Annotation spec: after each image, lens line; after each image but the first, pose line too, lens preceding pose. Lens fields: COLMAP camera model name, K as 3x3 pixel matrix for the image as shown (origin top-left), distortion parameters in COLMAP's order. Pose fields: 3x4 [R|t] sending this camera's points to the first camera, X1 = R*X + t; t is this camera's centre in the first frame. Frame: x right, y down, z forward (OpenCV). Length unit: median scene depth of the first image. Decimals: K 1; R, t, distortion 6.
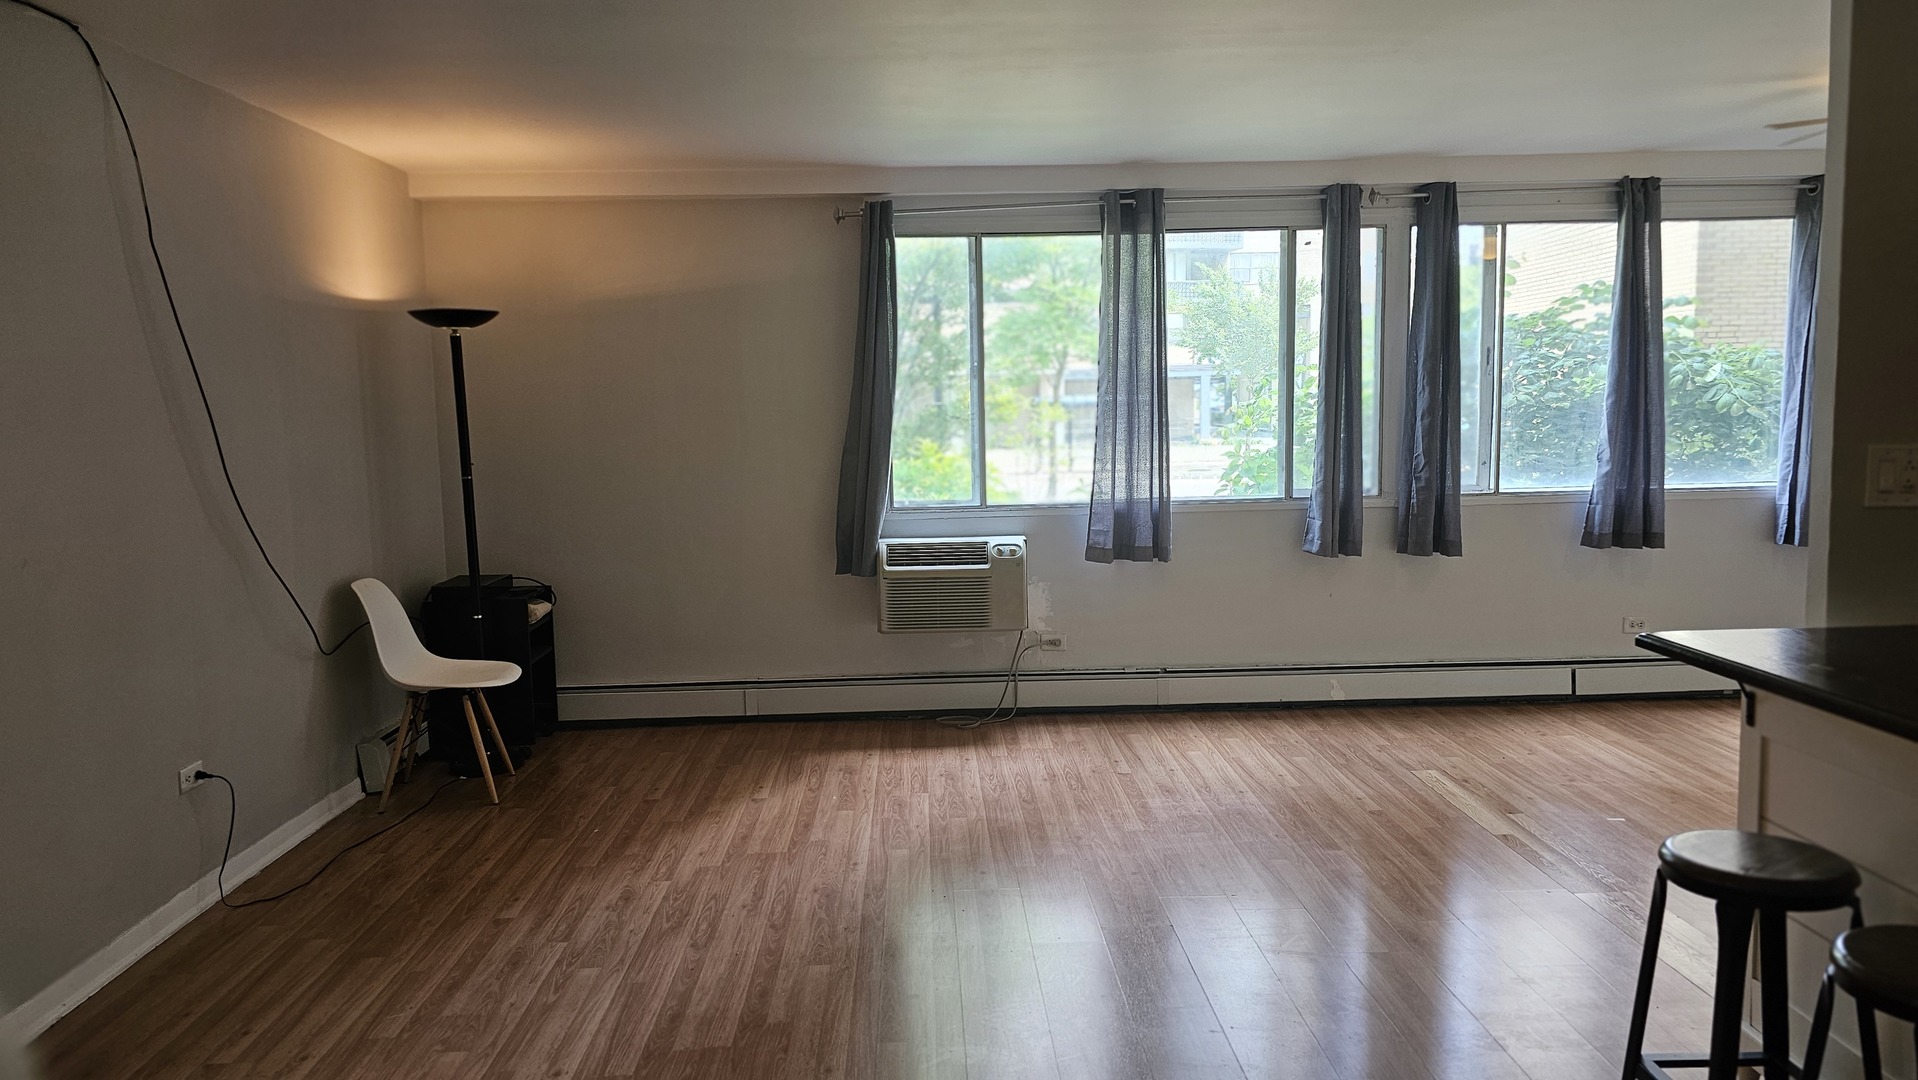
lens RADIAL K [[1278.4, 0, 962.1], [0, 1278.4, 508.9], [0, 0, 1]] dist [0.070465, -0.072832]
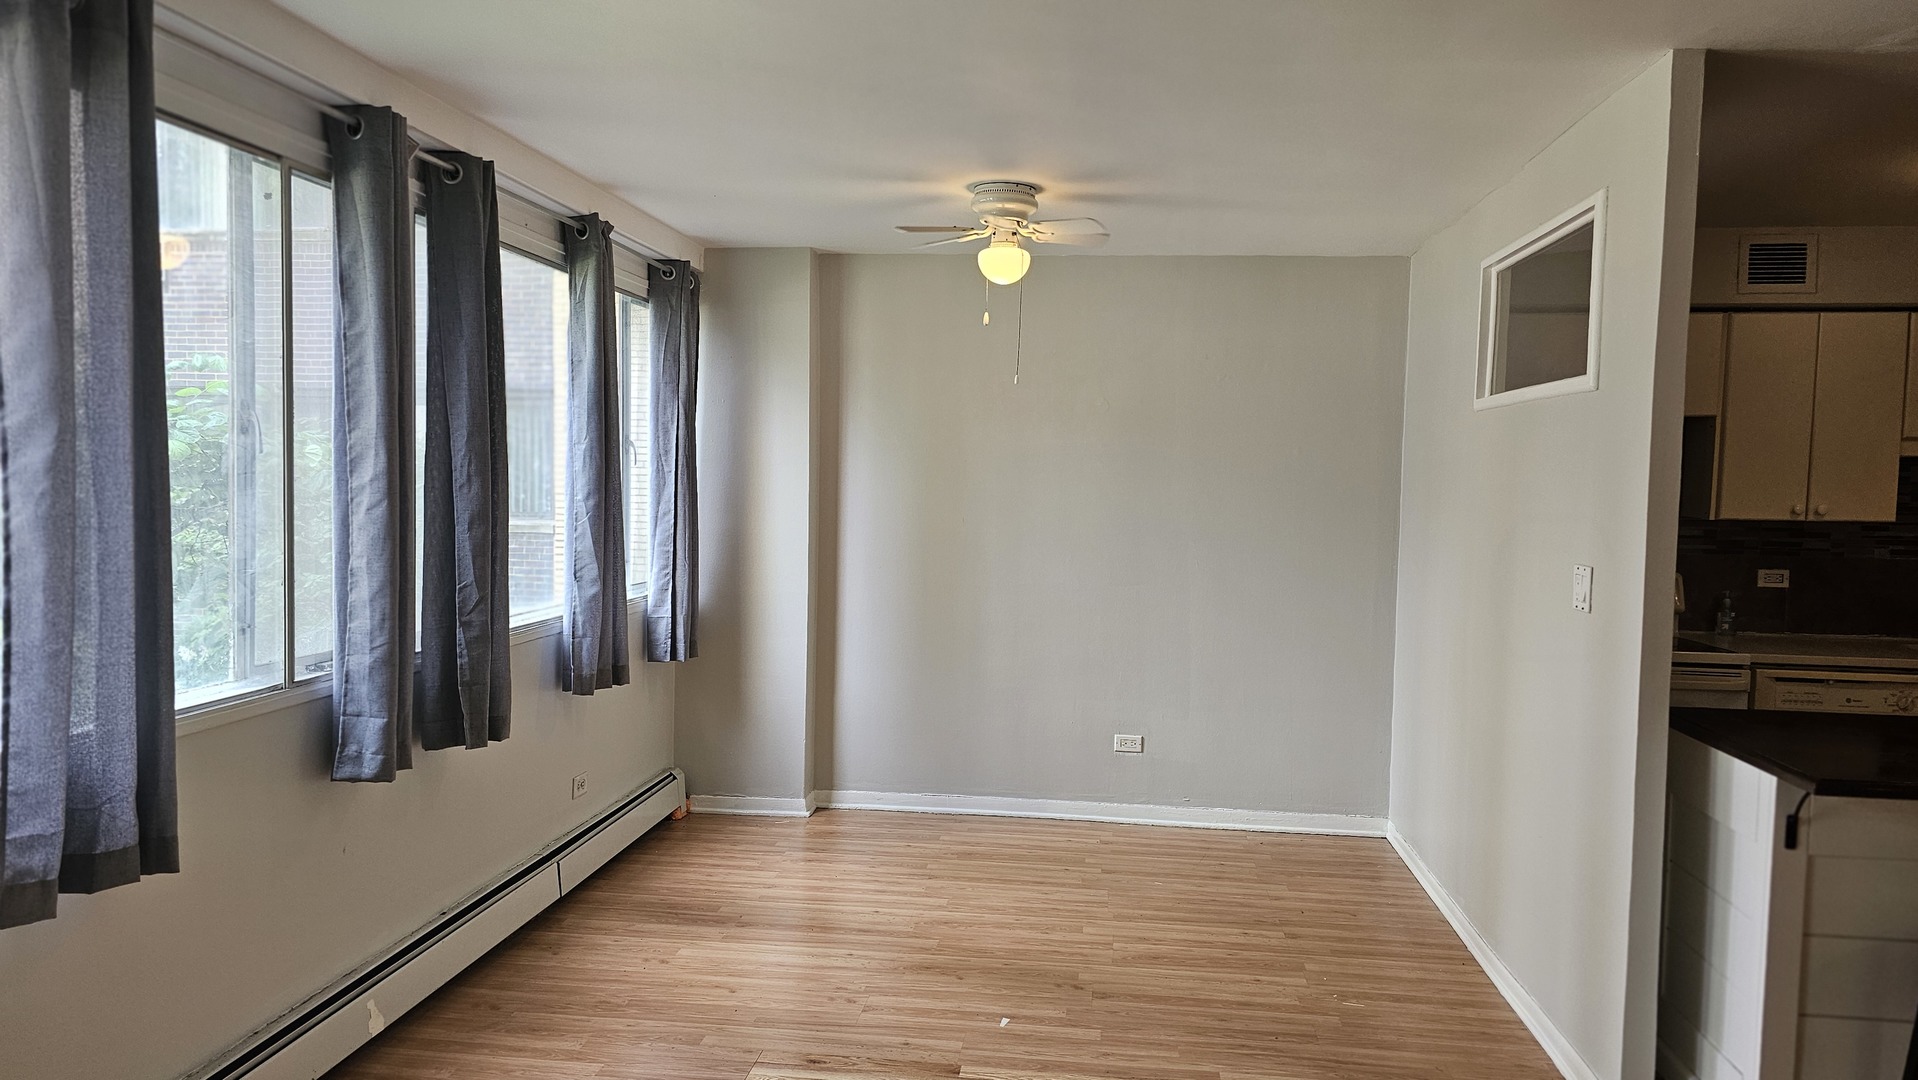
lens RADIAL K [[1280.1, 0, 966.3], [0, 1280.1, 552.5], [0, 0, 1]] dist [0.059696, -0.055407]
pose [[0.153991, -0.034255, 0.987478, -0.260863], [0.062306, 0.997747, 0.024895, -0.069568], [-0.986106, 0.057692, 0.155778, 0.790199]]
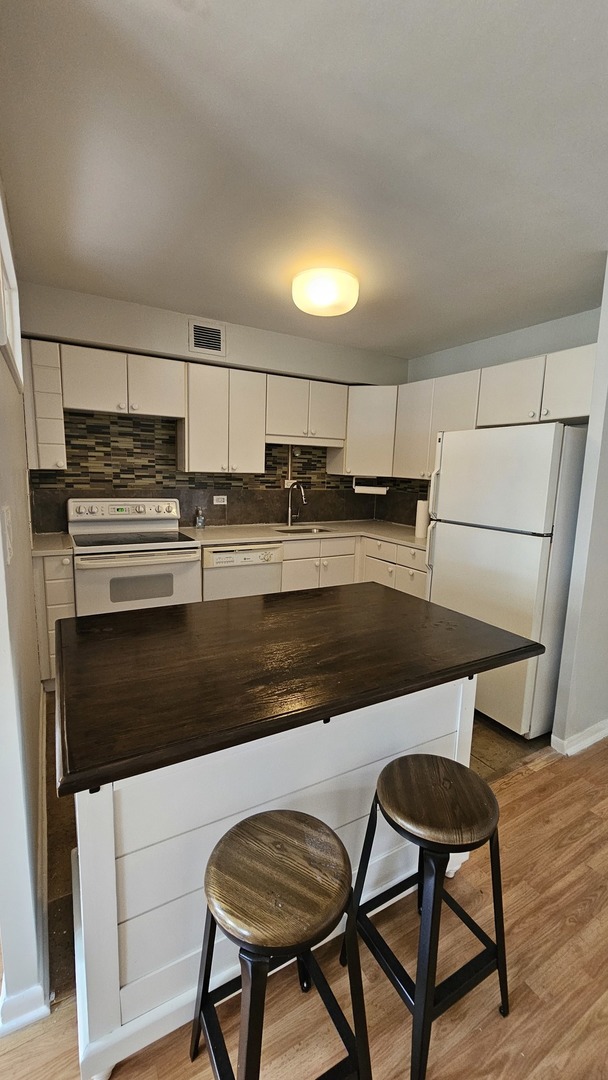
lens RADIAL K [[442.8, 0, 304.0], [0, 442.8, 540.0], [0, 0, 1]] dist [-0.000245, -0.004526]
pose [[-0.466674, -0.133947, 0.874227, 0.138069], [0.053571, 0.982369, 0.179113, -0.043001], [-0.882805, 0.130421, -0.451271, 0.533270]]
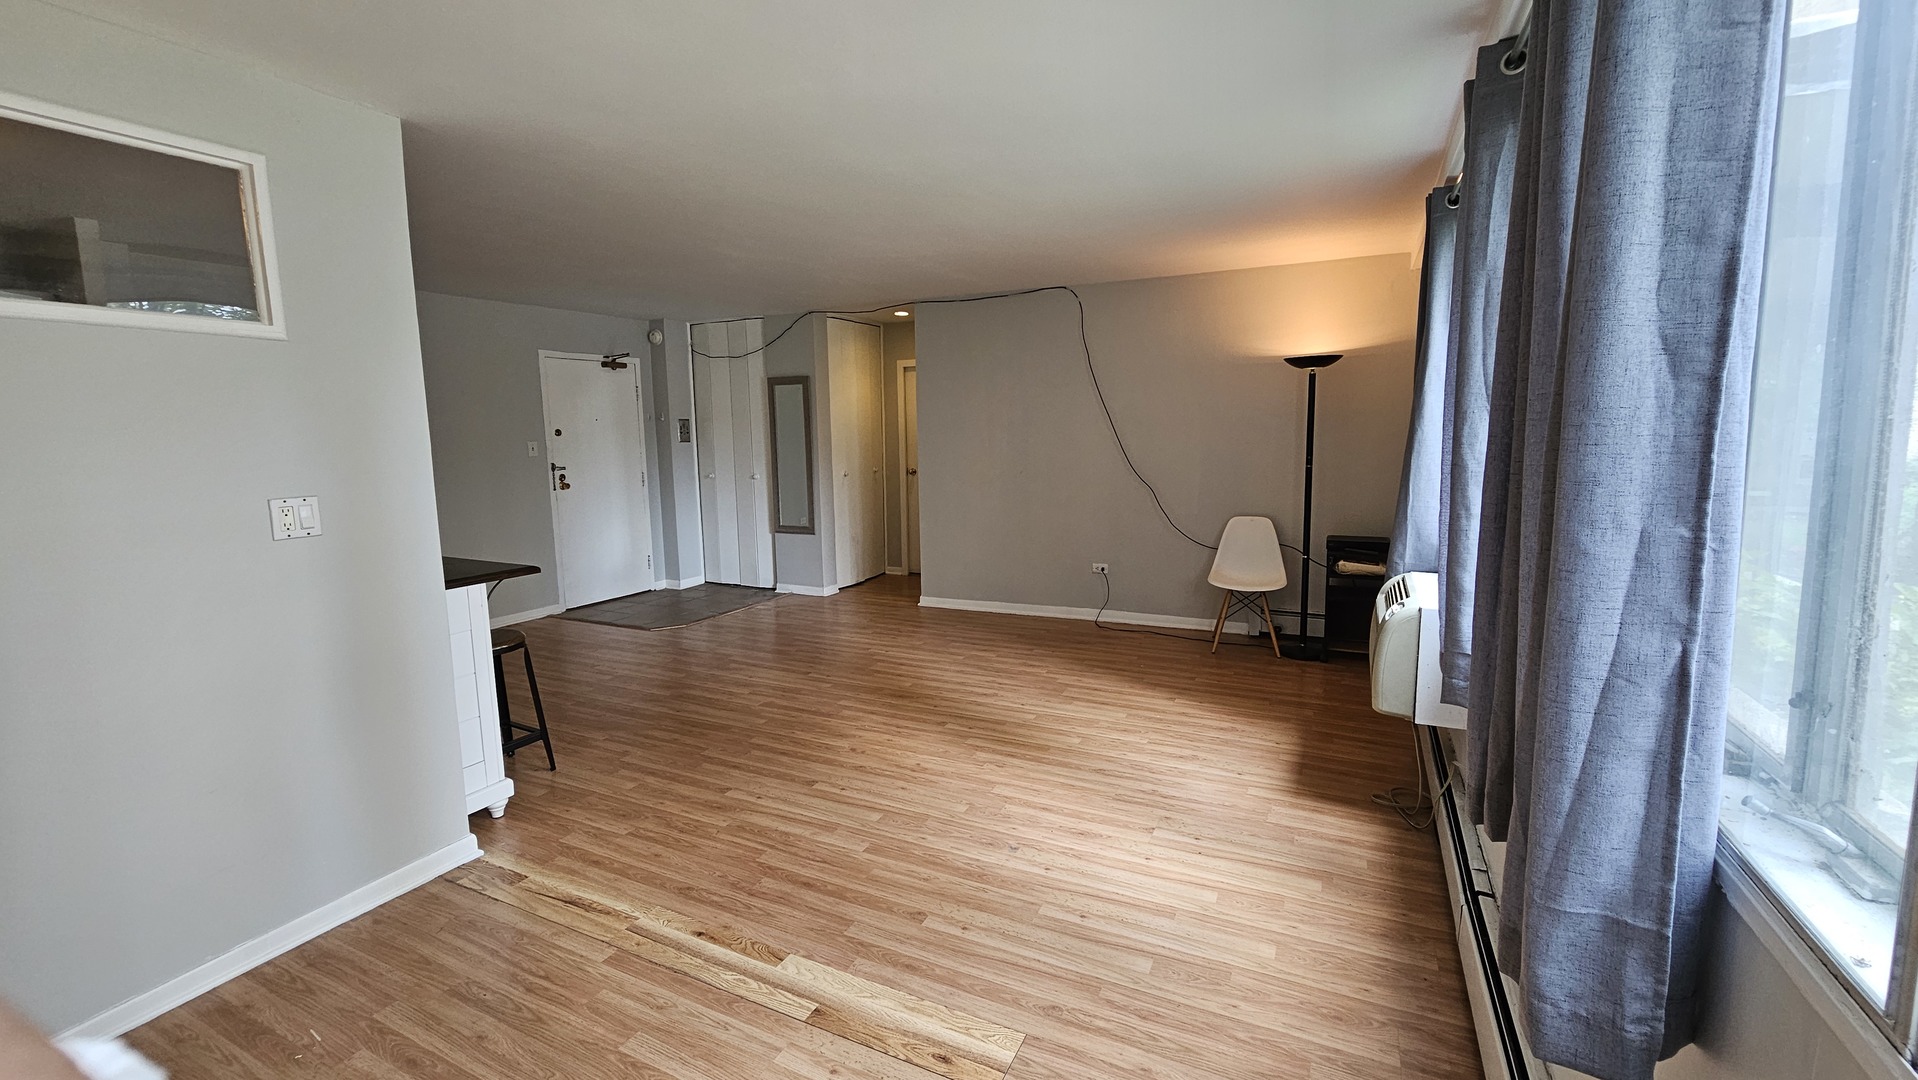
lens RADIAL K [[786.4, 0, 961.1], [0, 786.4, 523.5], [0, 0, 1]] dist [-0.000245, -0.004526]
pose [[-0.472184, 0.136439, -0.870877, 0.674255], [-0.046810, 0.982674, 0.179335, -0.111581], [0.880256, 0.125445, -0.457616, 1.136481]]
